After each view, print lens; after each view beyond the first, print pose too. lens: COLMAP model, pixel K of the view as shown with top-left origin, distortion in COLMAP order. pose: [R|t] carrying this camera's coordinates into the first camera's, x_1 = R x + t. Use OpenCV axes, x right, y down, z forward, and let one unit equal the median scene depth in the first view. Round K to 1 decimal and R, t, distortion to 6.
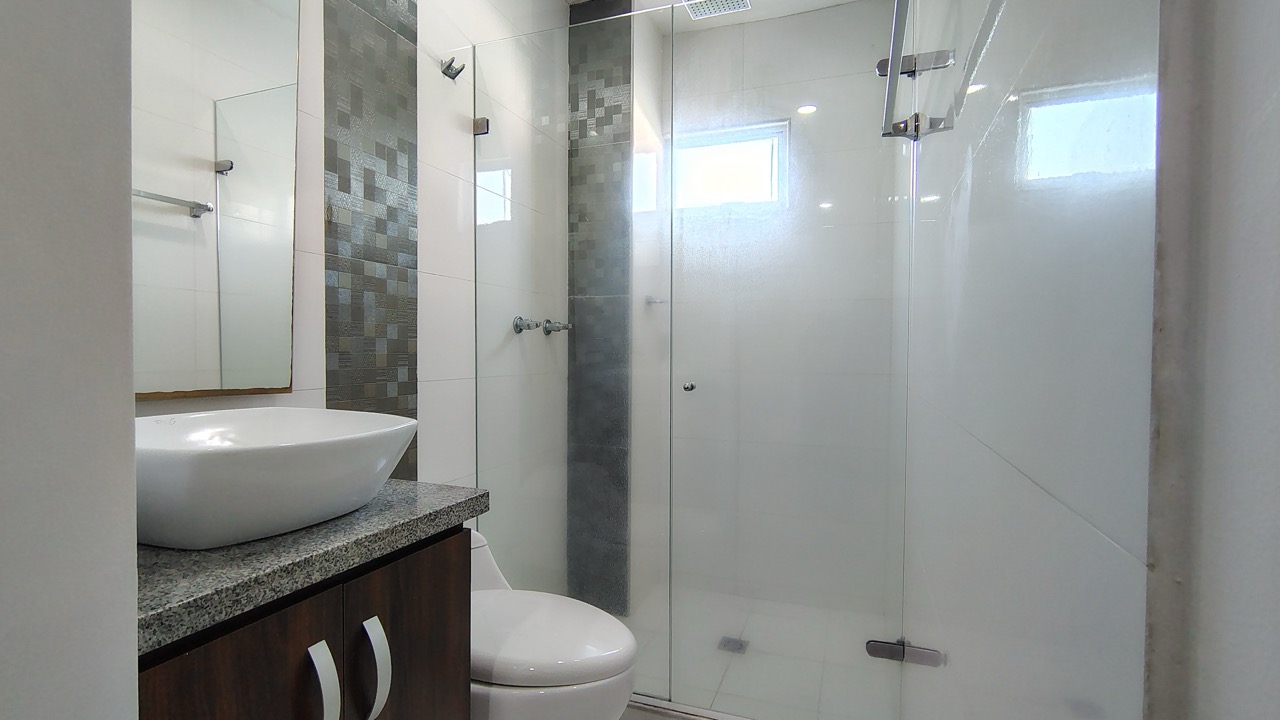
lens RADIAL K [[597.4, 0, 640.4], [0, 597.4, 358.5], [0, 0, 1]] dist [-0.006249, -0.001289]
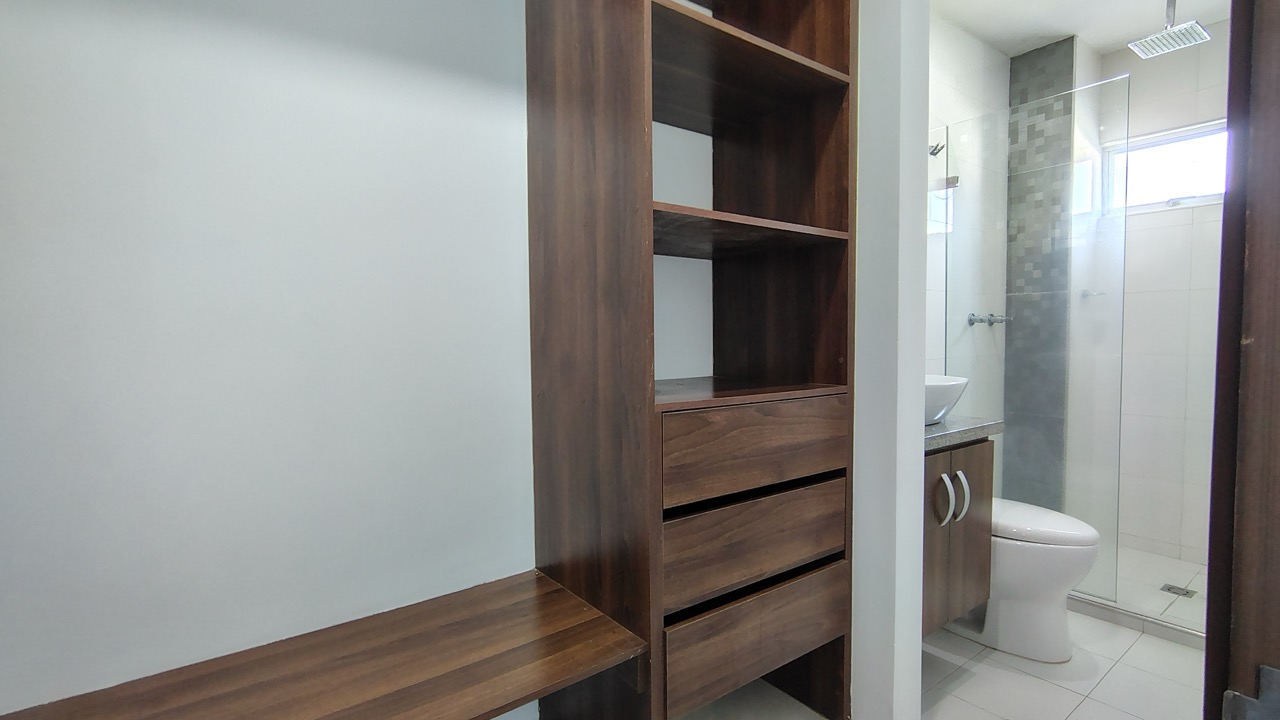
lens RADIAL K [[597.4, 0, 638.4], [0, 597.4, 367.7], [0, 0, 1]] dist [-0.006249, -0.001289]
pose [[0.841162, 0.009821, -0.540694, -0.095022], [0.010051, 0.999378, 0.033790, -0.001129], [0.540690, -0.033858, 0.840540, -0.475565]]
